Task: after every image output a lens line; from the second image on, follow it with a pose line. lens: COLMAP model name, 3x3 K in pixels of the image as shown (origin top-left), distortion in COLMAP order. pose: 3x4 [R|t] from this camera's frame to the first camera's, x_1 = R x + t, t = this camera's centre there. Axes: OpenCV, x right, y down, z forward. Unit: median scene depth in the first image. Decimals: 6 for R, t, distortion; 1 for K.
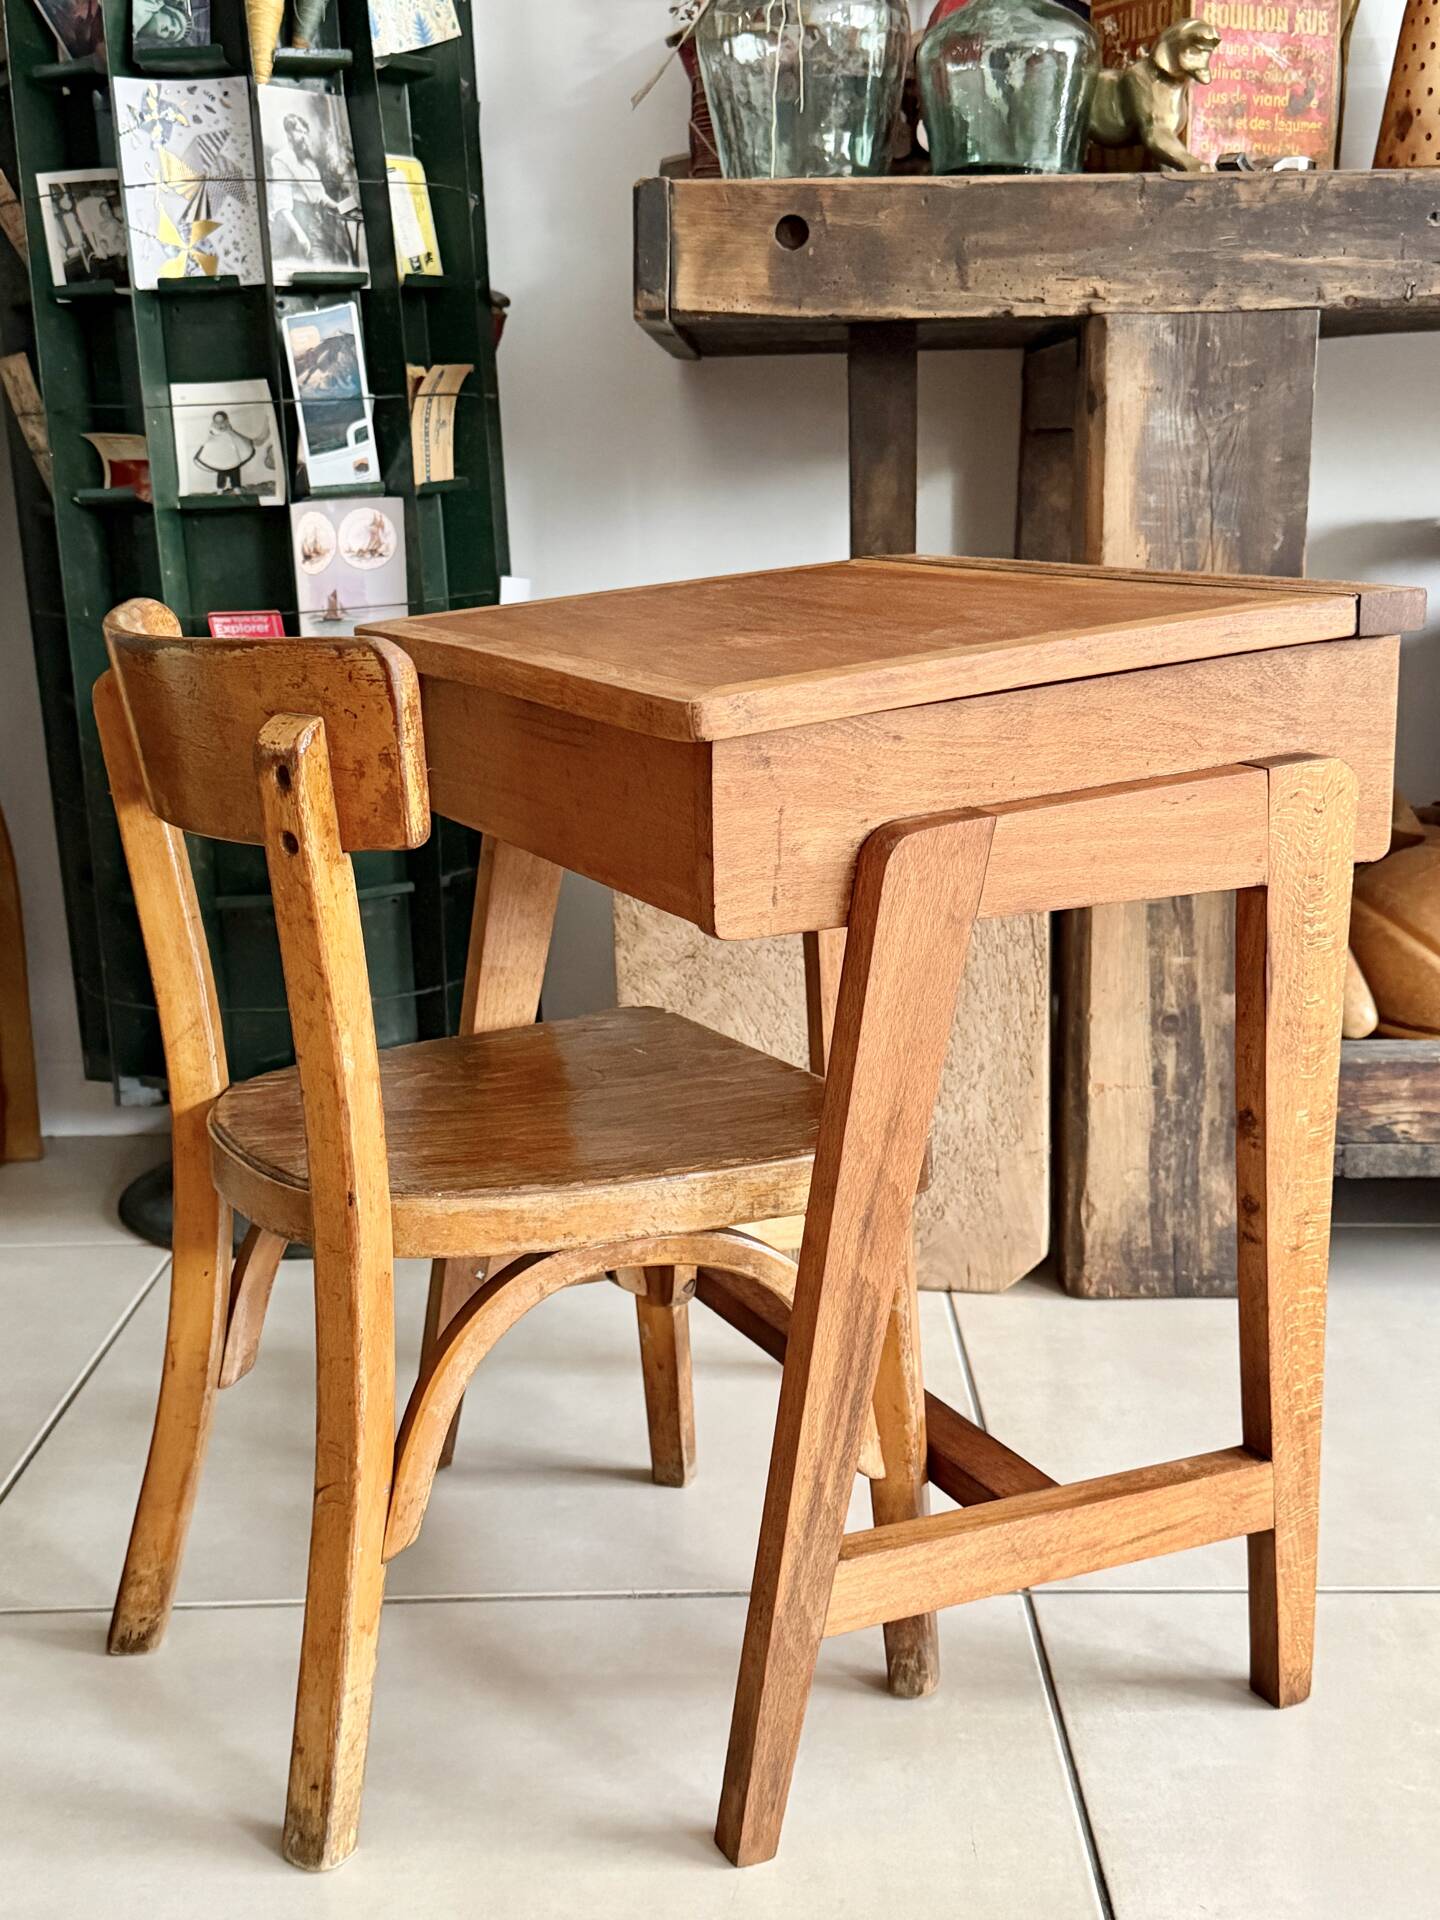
lens RADIAL K [[2333.9, 0, 724.7], [0, 2333.9, 953.1], [0, 0, 1]] dist [0.236092, -0.618344]
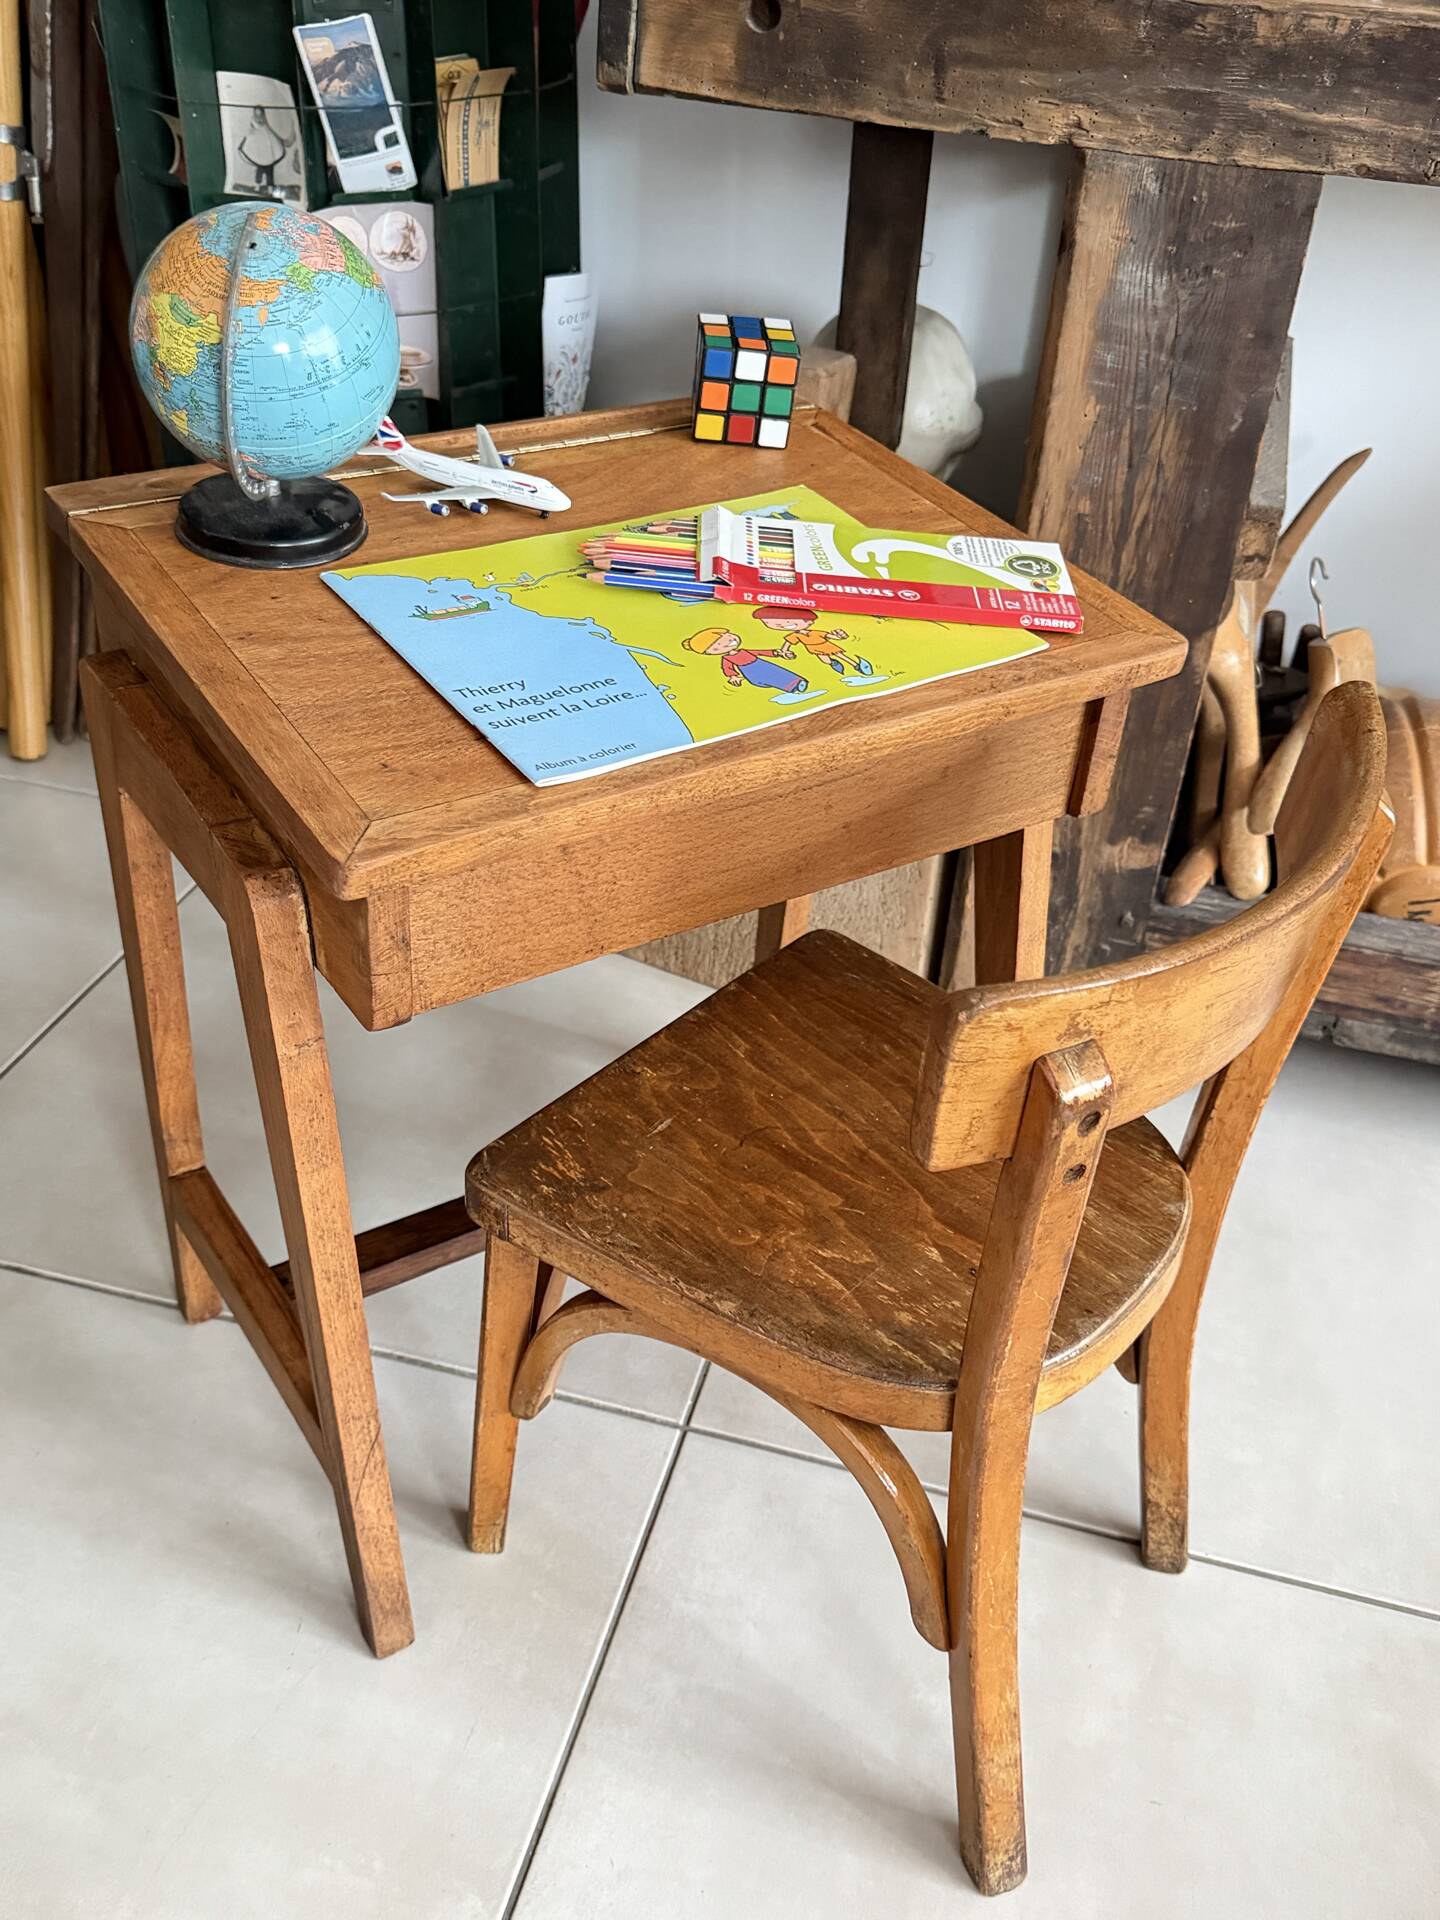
lens RADIAL K [[1814.2, 0, 716.5], [0, 1814.2, 960.4], [0, 0, 1]] dist [0.037727, -0.080179]
pose [[0.964391, 0.198651, -0.174605, 0.203605], [-0.121984, 0.919863, 0.372790, -0.222192], [0.234668, -0.338216, 0.911340, 0.221081]]
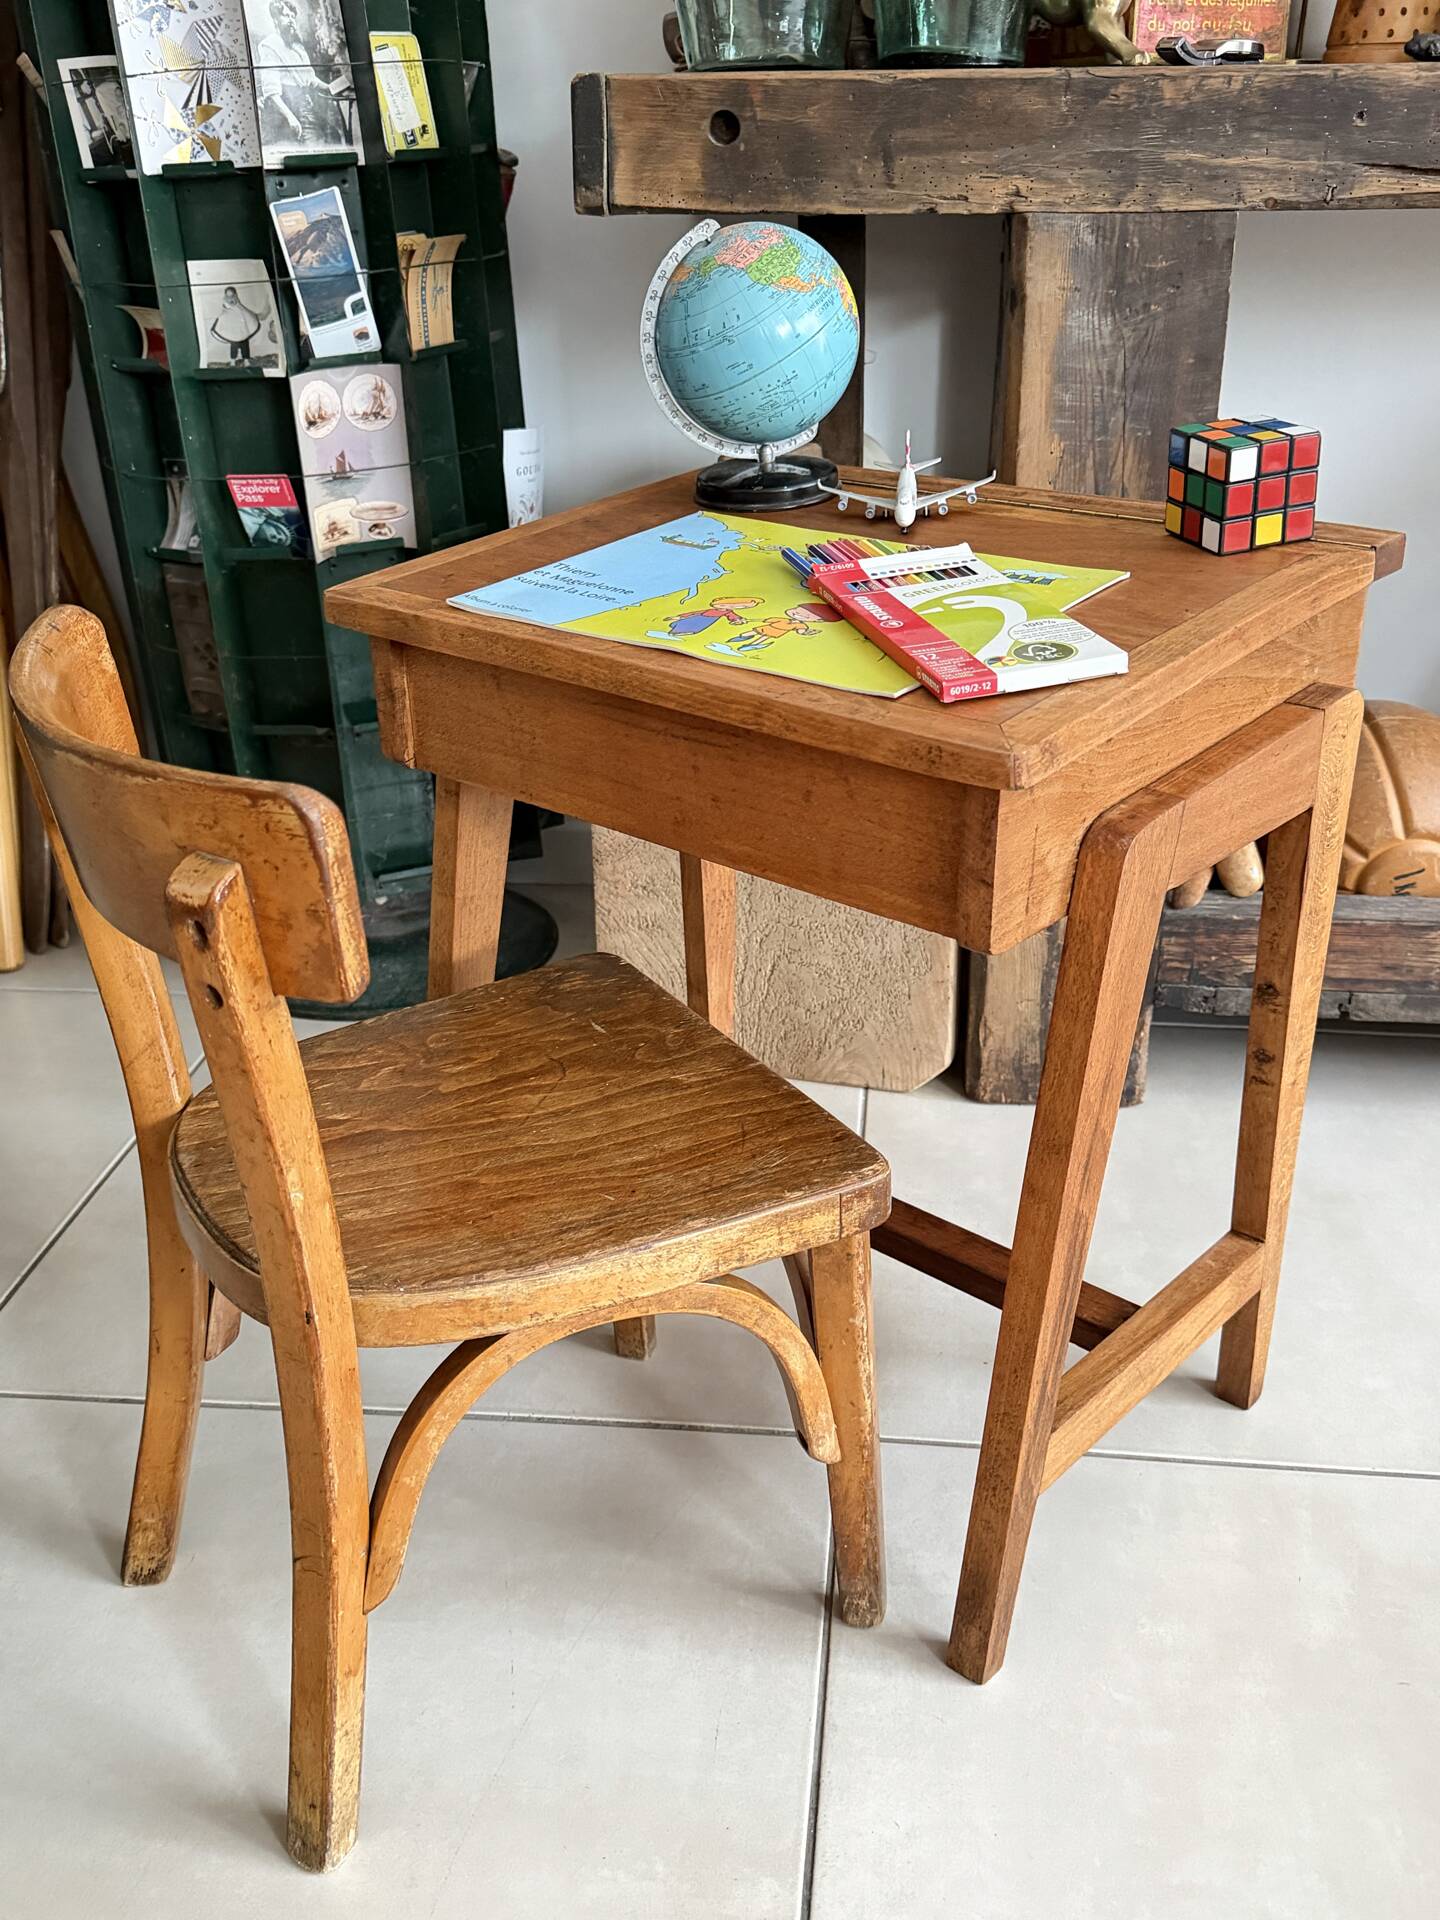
lens RADIAL K [[1798.9, 0, 726.1], [0, 1798.9, 962.3], [0, 0, 1]] dist [0.075128, -0.162150]
pose [[0.994236, 0.042753, -0.098317, 0.119938], [-0.020539, 0.976019, 0.216716, -0.118604], [0.105224, -0.213447, 0.971271, 0.154415]]
